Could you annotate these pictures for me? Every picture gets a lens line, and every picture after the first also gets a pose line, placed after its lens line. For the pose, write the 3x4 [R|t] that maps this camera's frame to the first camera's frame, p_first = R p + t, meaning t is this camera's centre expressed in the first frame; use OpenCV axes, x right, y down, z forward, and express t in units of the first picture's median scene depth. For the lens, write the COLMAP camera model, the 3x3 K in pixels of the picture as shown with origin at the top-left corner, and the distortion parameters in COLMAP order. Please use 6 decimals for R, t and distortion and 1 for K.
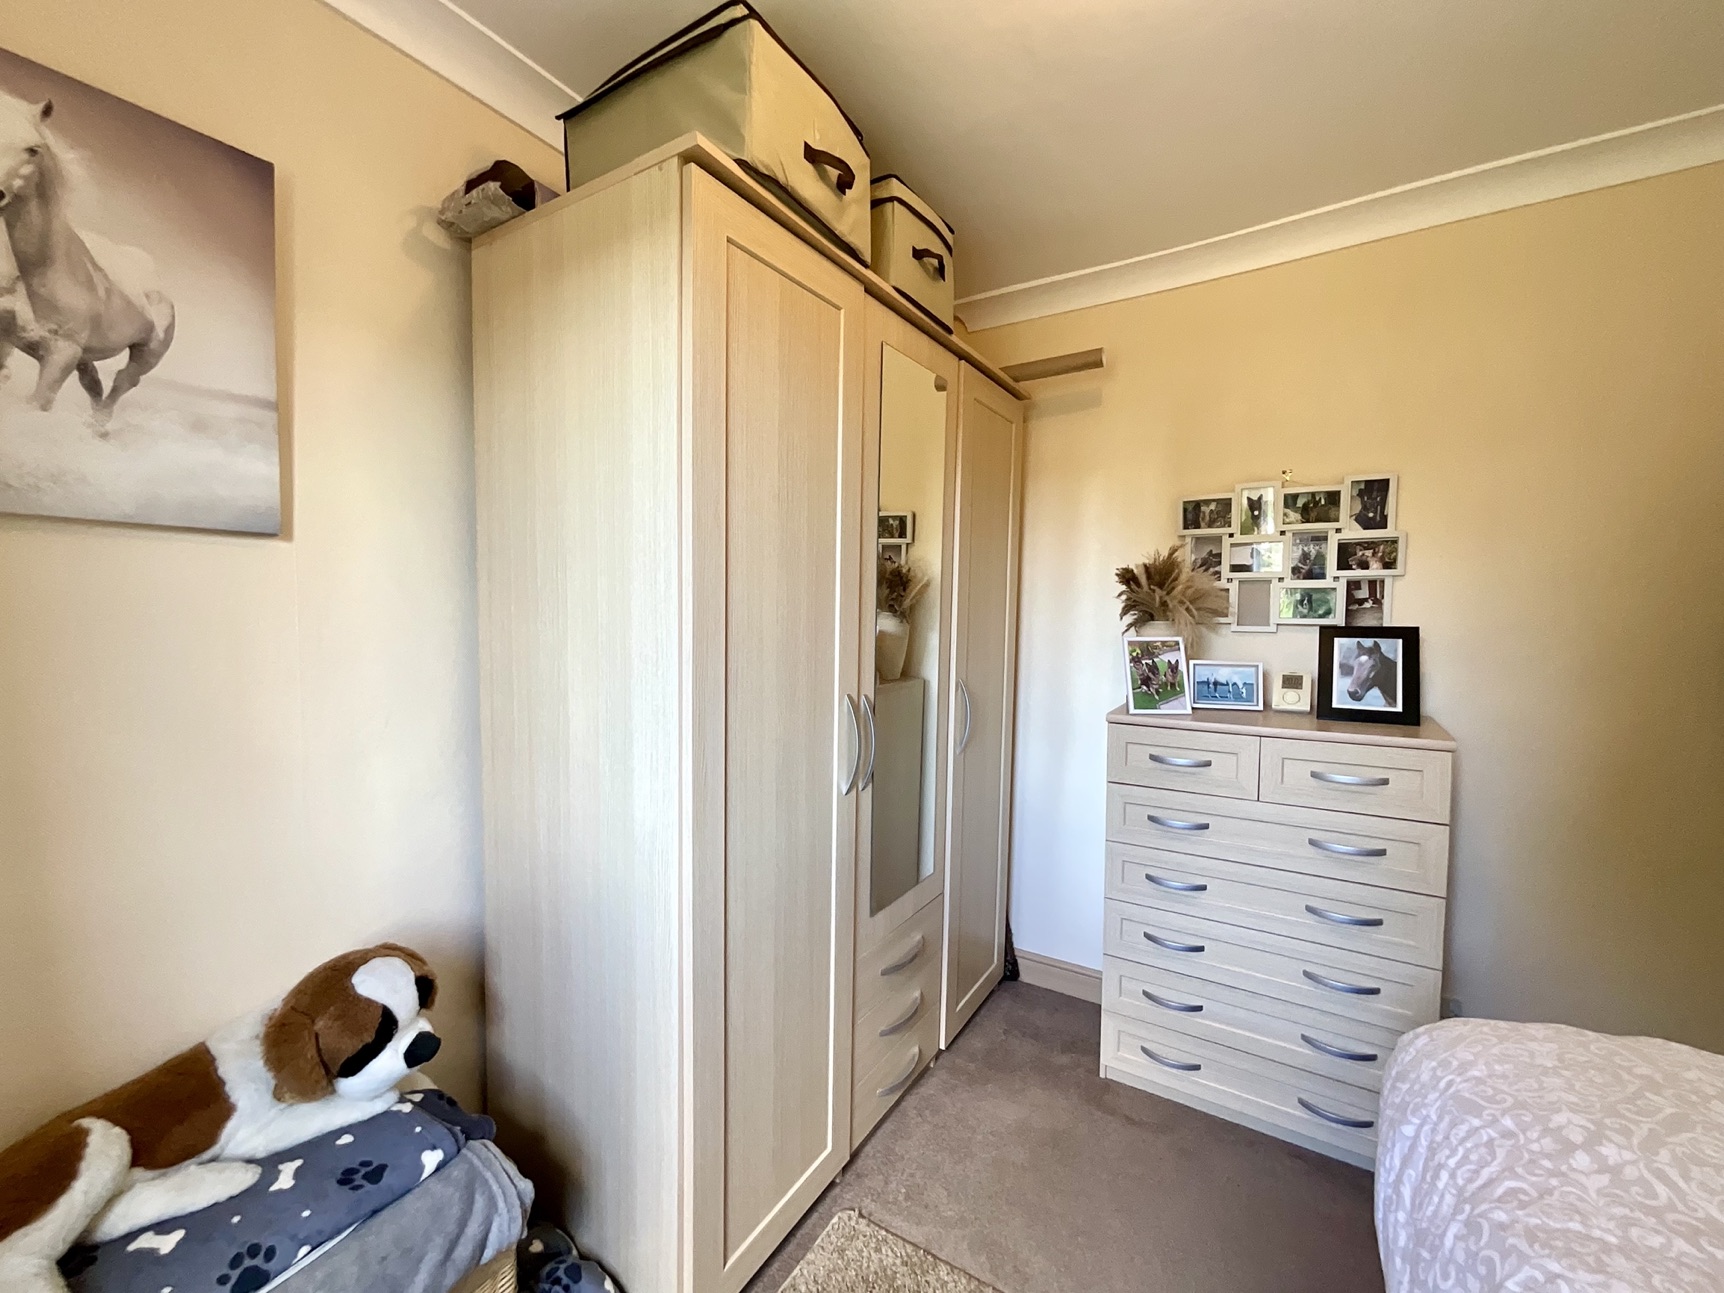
lens RADIAL K [[696.1, 0, 860.8], [0, 696.1, 648.1], [0, 0, 1]] dist [-0.001722, -0.000095]
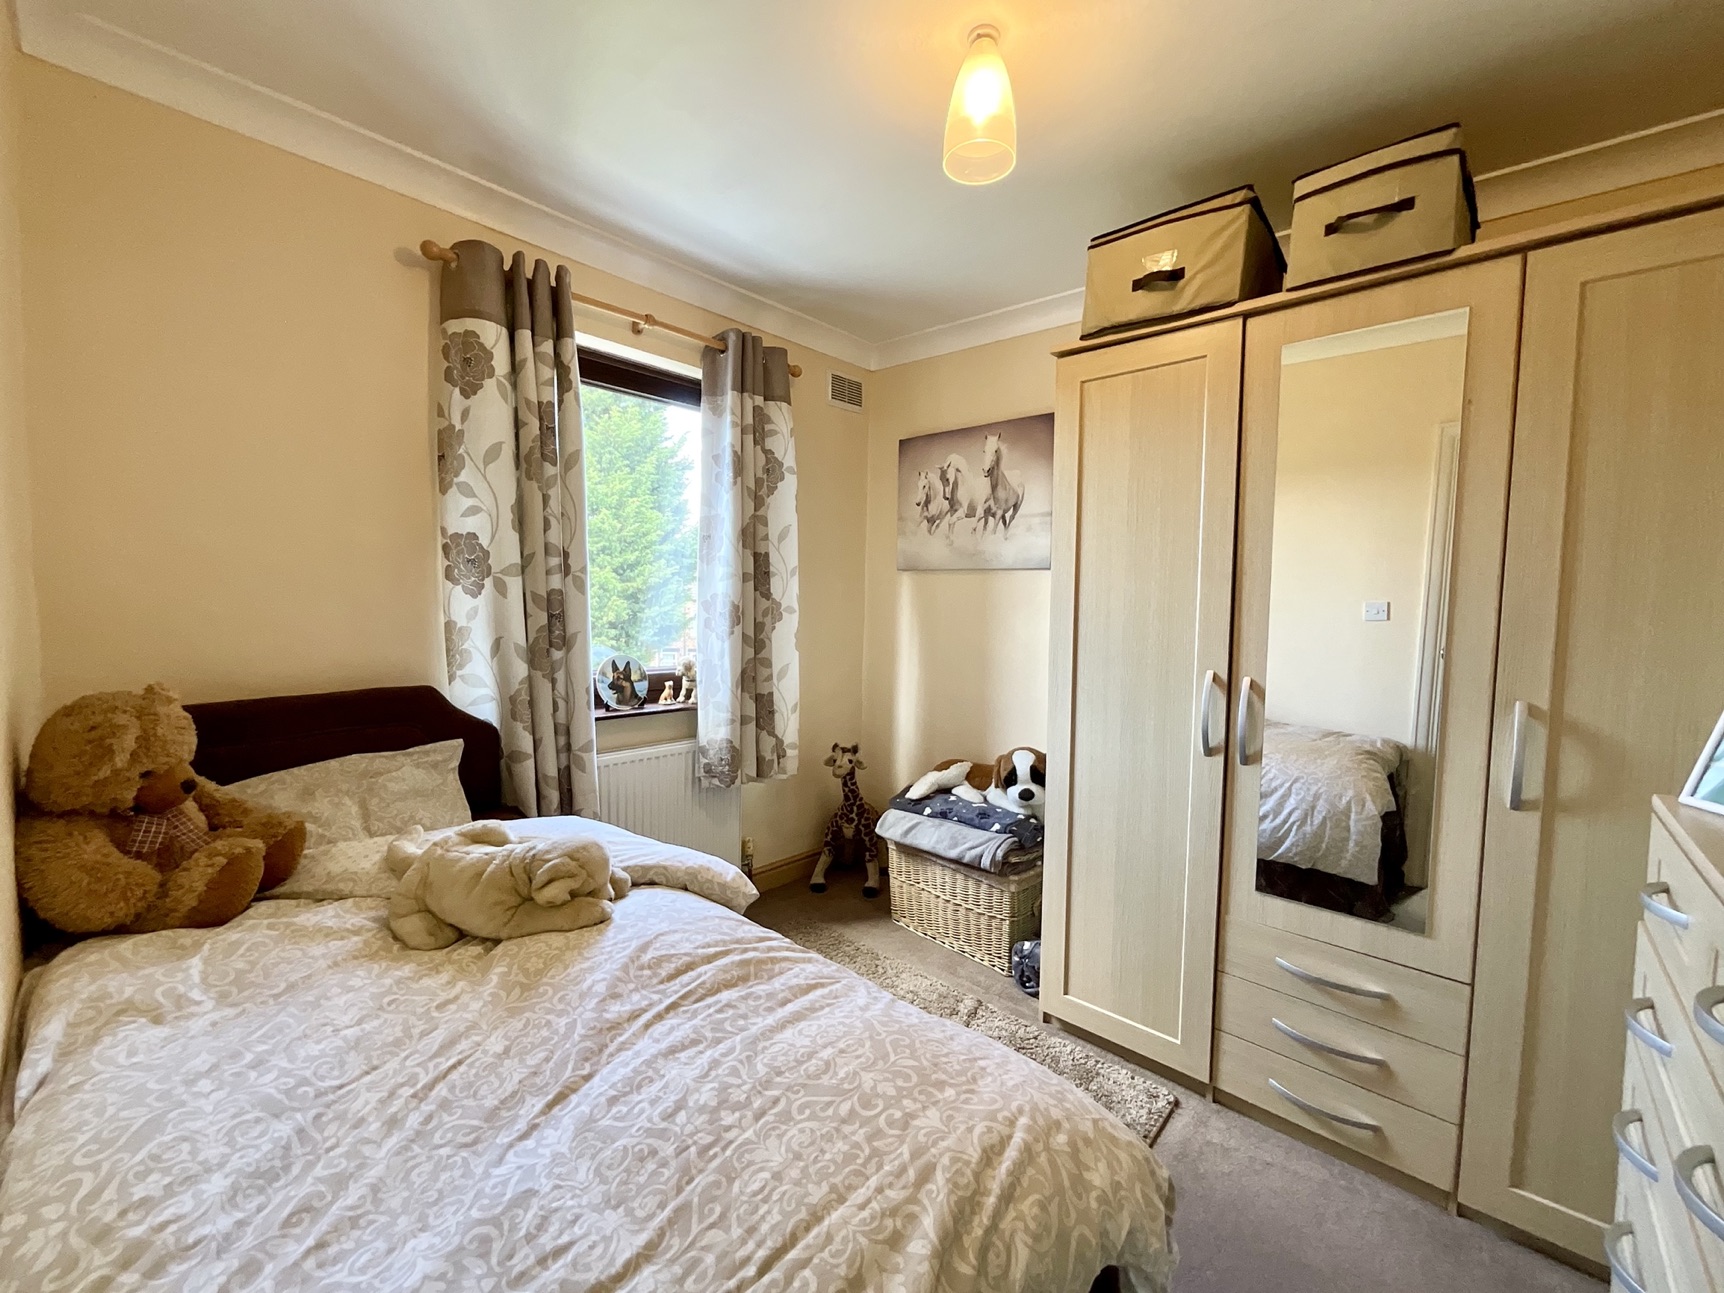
lens RADIAL K [[696.1, 0, 861.5], [0, 696.1, 648.3], [0, 0, 1]] dist [-0.001722, -0.000095]
pose [[-0.167759, 0.061735, -0.983893, 1.845226], [-0.072364, 0.994574, 0.074743, -0.027840], [0.983169, 0.083738, -0.162381, 0.901177]]
